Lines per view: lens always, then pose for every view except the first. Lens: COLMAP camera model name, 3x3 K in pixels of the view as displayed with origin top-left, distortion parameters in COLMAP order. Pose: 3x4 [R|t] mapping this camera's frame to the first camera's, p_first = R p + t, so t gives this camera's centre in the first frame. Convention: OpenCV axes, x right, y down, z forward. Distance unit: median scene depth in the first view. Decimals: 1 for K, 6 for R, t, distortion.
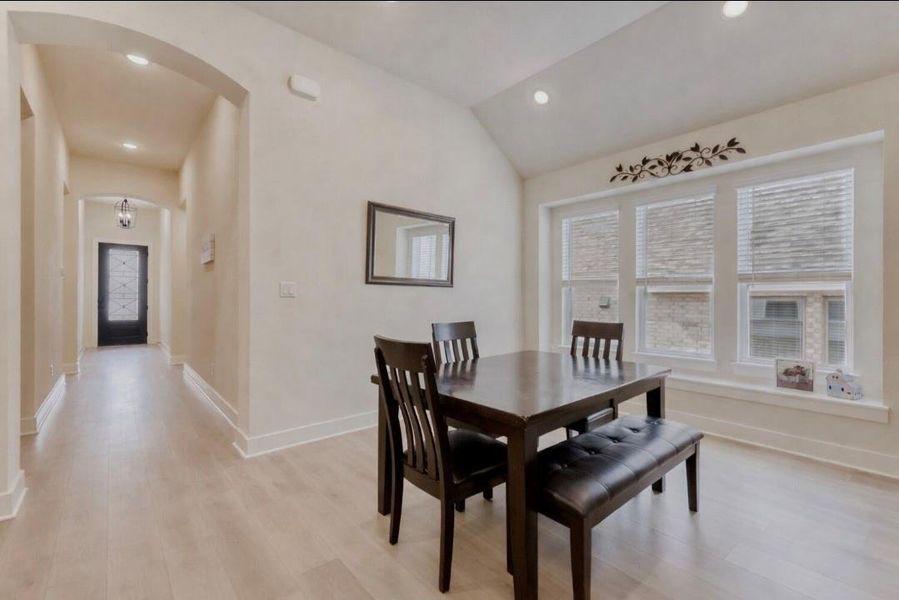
lens RADIAL K [[401.6, 0, 444.6], [0, 401.6, 296.4], [0, 0, 1]] dist [0.013307, -0.000026]
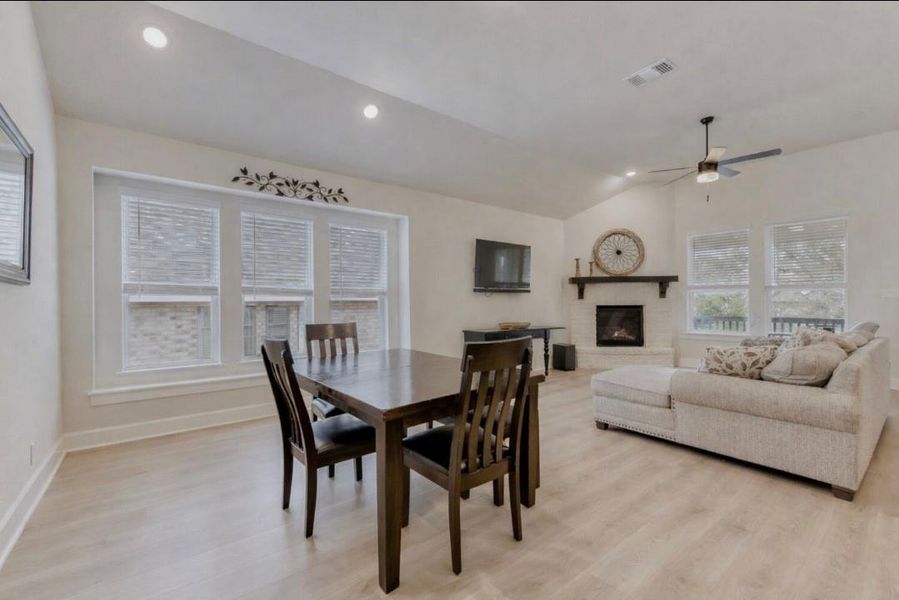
lens RADIAL K [[382.1, 0, 471.1], [0, 382.1, 302.2], [0, 0, 1]] dist [-0.000043, -0.000128]
pose [[0.002329, 0.007293, 0.999971, -0.511256], [0.014444, 0.999869, -0.007326, 0.012102], [-0.999893, 0.014461, 0.002223, 0.487877]]
